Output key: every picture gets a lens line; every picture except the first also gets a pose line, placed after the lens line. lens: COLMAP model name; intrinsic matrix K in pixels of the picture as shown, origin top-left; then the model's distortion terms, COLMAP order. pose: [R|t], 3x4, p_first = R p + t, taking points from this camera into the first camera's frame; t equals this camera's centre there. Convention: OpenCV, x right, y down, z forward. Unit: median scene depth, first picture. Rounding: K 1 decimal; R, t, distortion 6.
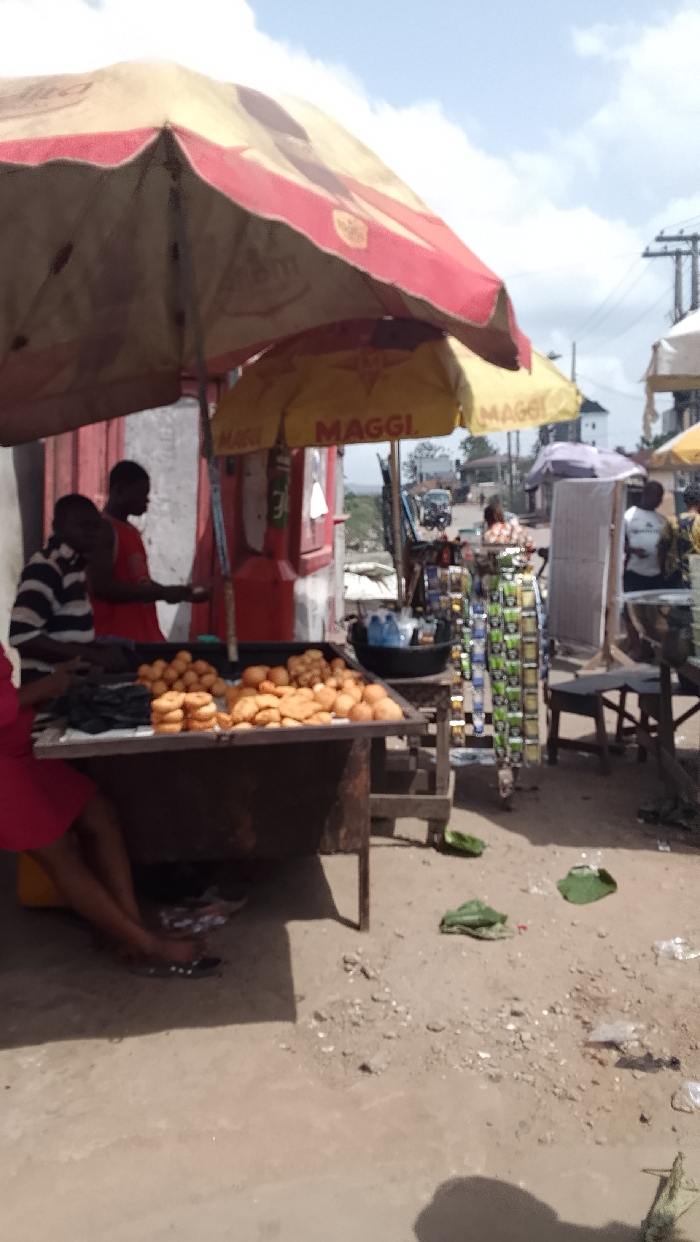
lens RADIAL K [[987.5, 0, 350.0], [0, 987.5, 621.0], [0, 0, 1]] dist [0.106117, -0.176579]
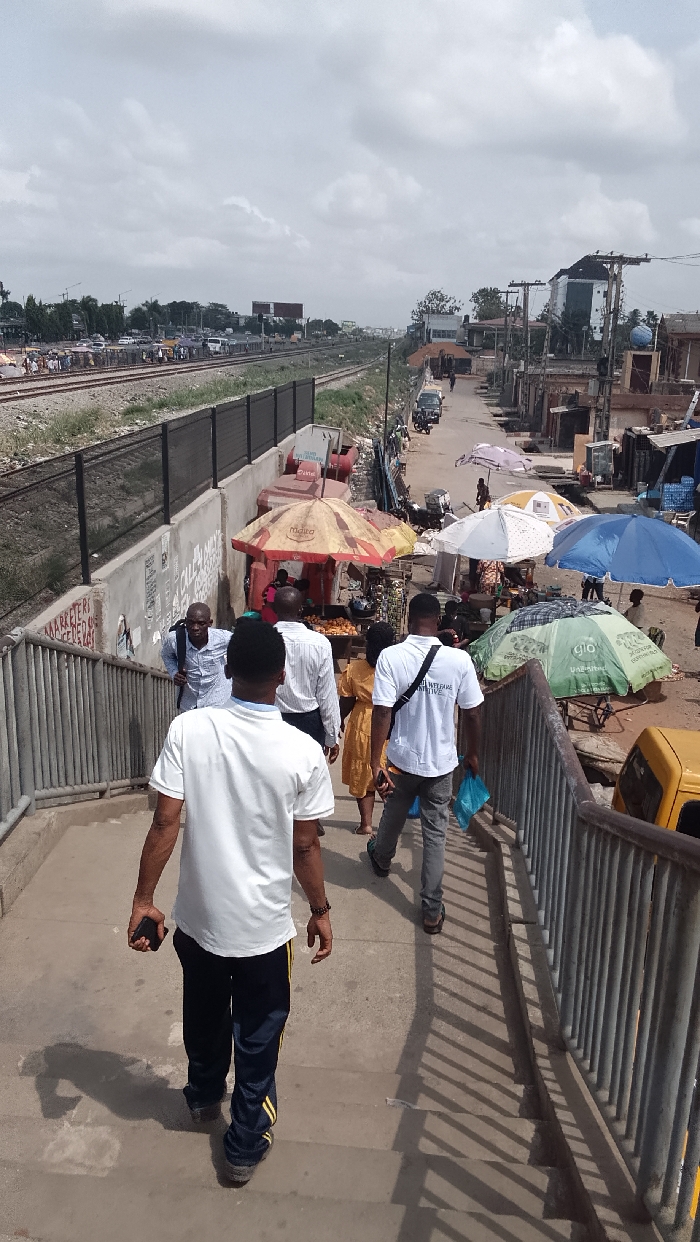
lens RADIAL K [[987.5, 0, 350.0], [0, 987.5, 621.0], [0, 0, 1]] dist [0.106117, -0.176579]
pose [[0.999294, 0.037407, 0.003479, -0.005338], [-0.037508, 0.988138, 0.148919, -0.444615], [0.002133, -0.148944, 0.988843, -2.473447]]
